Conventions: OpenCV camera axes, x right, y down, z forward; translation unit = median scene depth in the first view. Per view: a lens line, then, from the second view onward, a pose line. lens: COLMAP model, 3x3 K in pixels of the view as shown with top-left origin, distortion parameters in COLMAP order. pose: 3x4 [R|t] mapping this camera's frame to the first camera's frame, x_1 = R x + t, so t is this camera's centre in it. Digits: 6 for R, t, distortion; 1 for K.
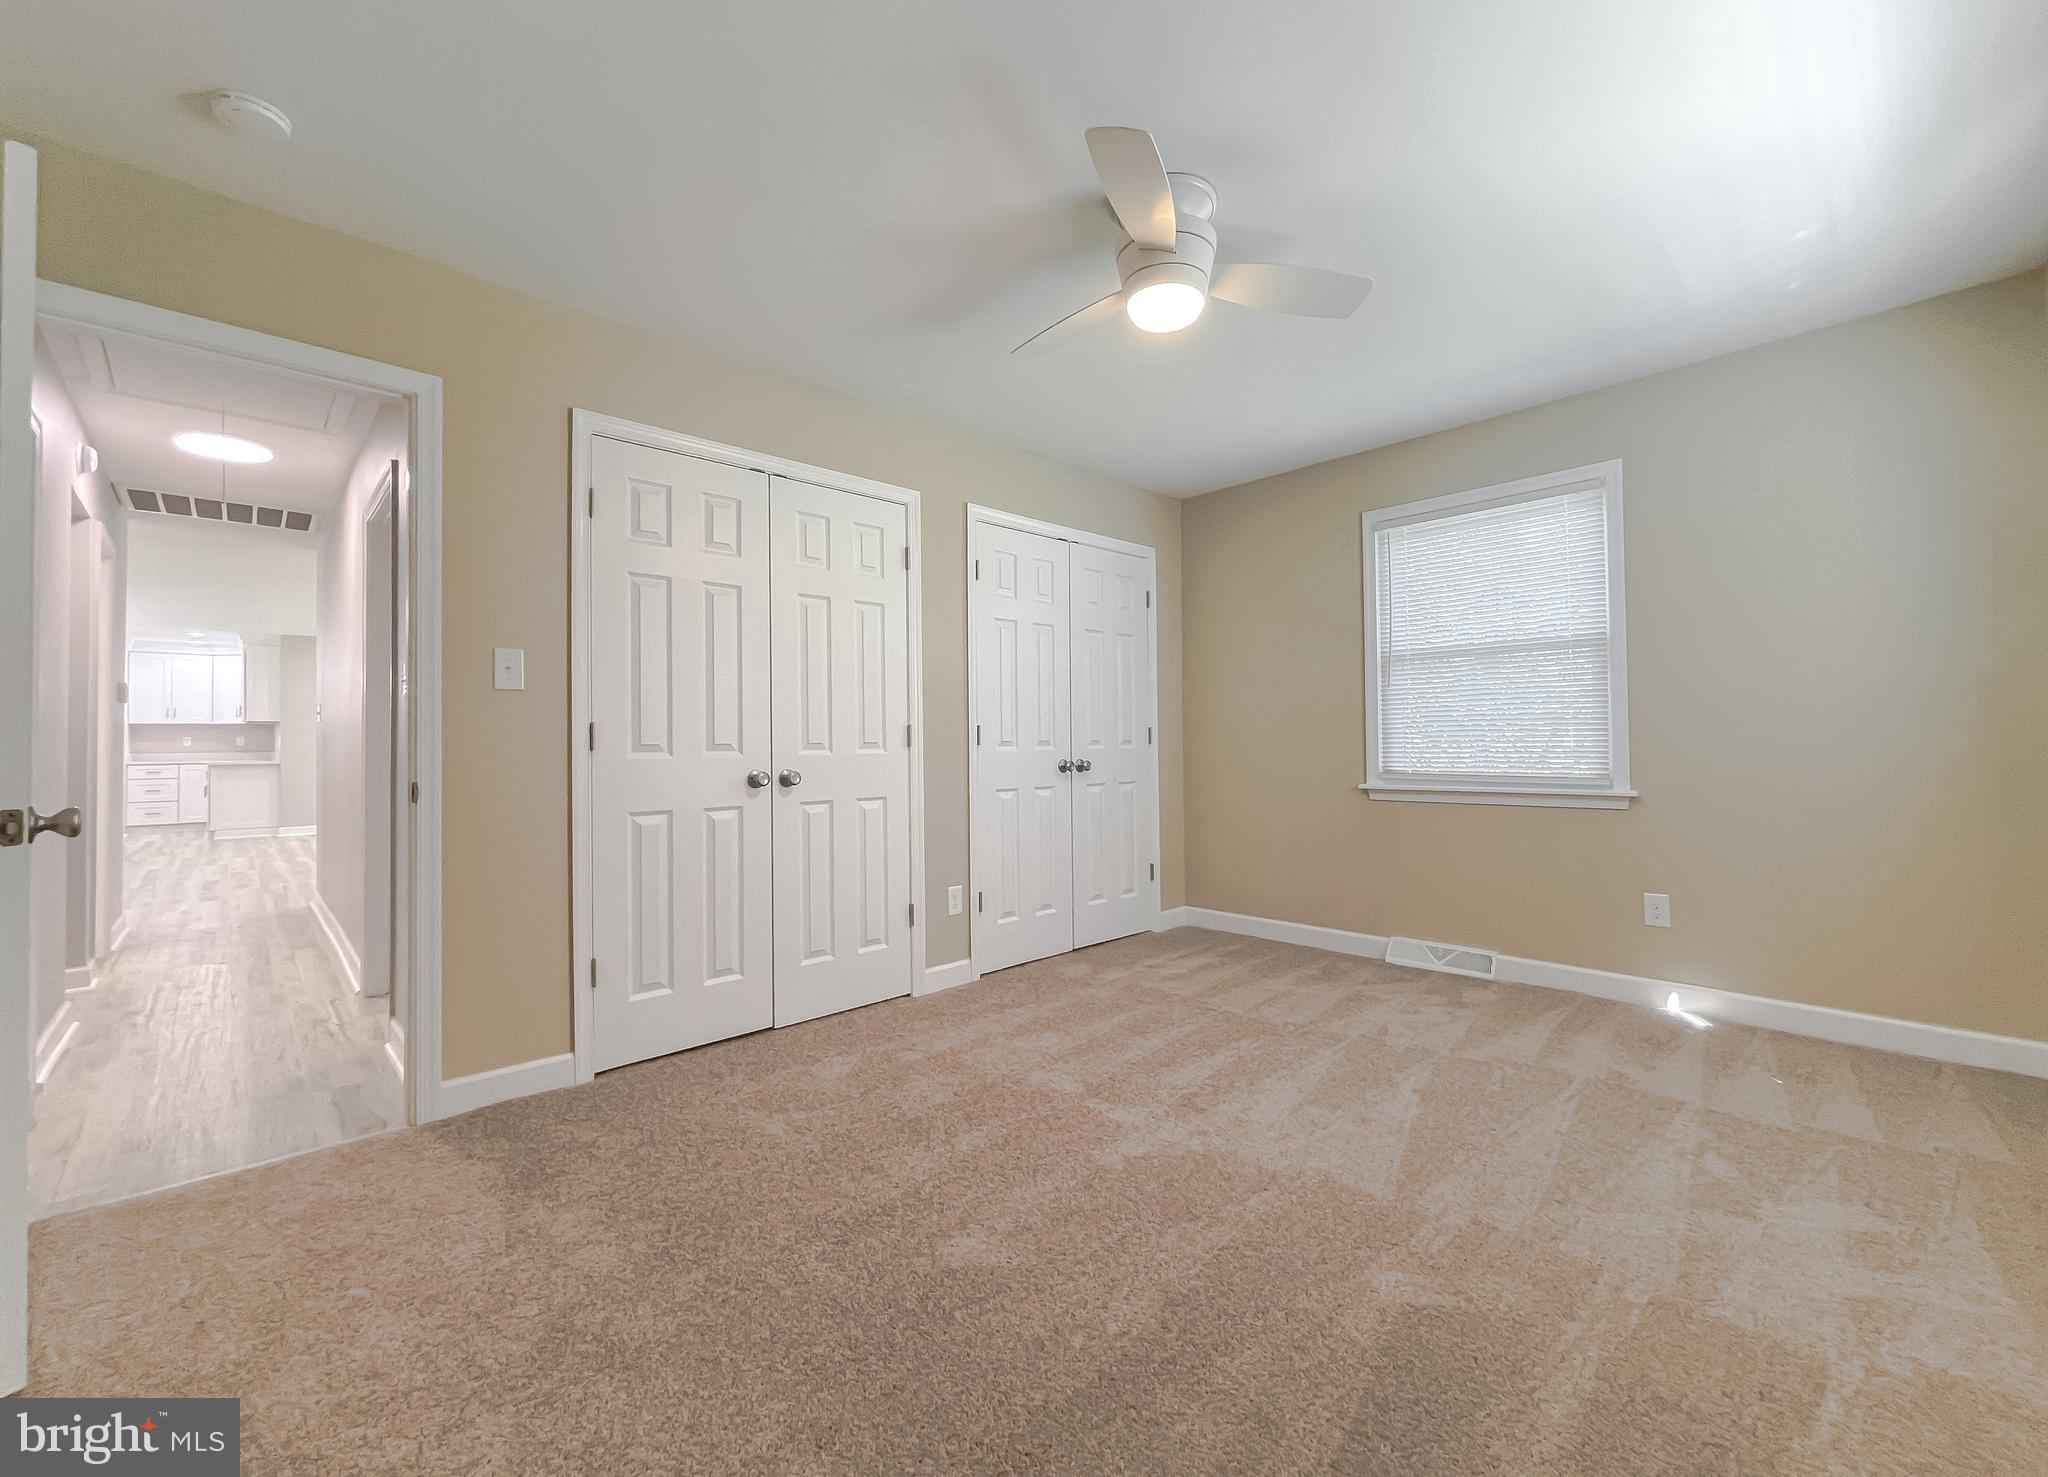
lens RADIAL K [[830.0, 0, 1021.7], [0, 830.0, 725.2], [0, 0, 1]] dist [0.000868, 0.000083]
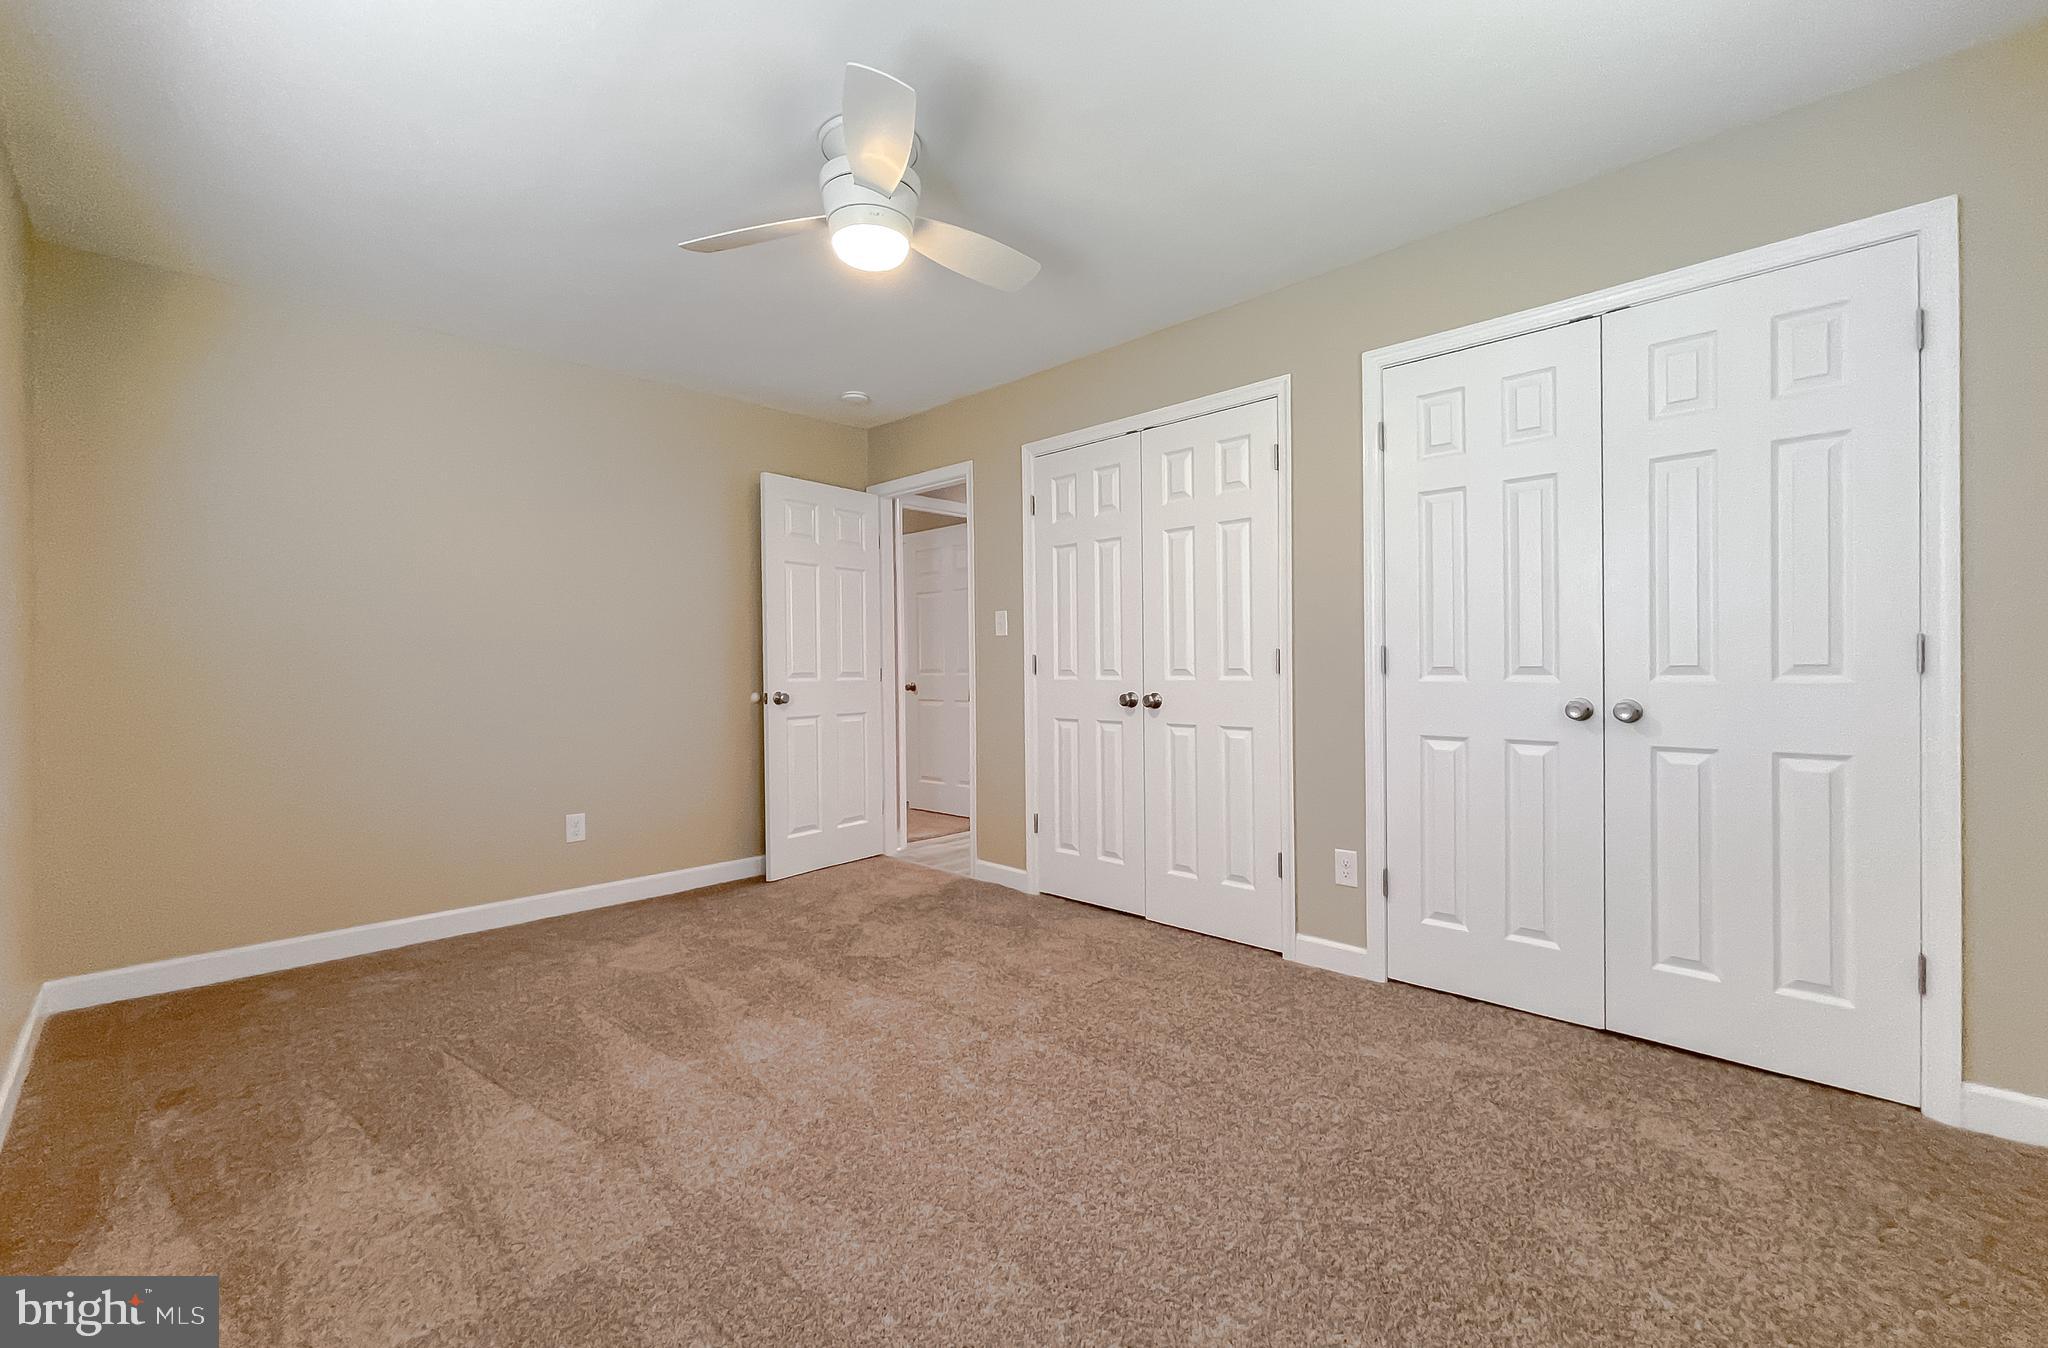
lens RADIAL K [[841.7, 0, 1024.0], [0, 841.7, 674.0], [0, 0, 1]] dist [-0.002283, -0.000401]
pose [[0.044729, 0.013981, -0.998901, 0.744179], [0.027828, 0.999497, 0.015236, 0.005115], [0.998611, -0.028479, 0.044318, 0.695406]]
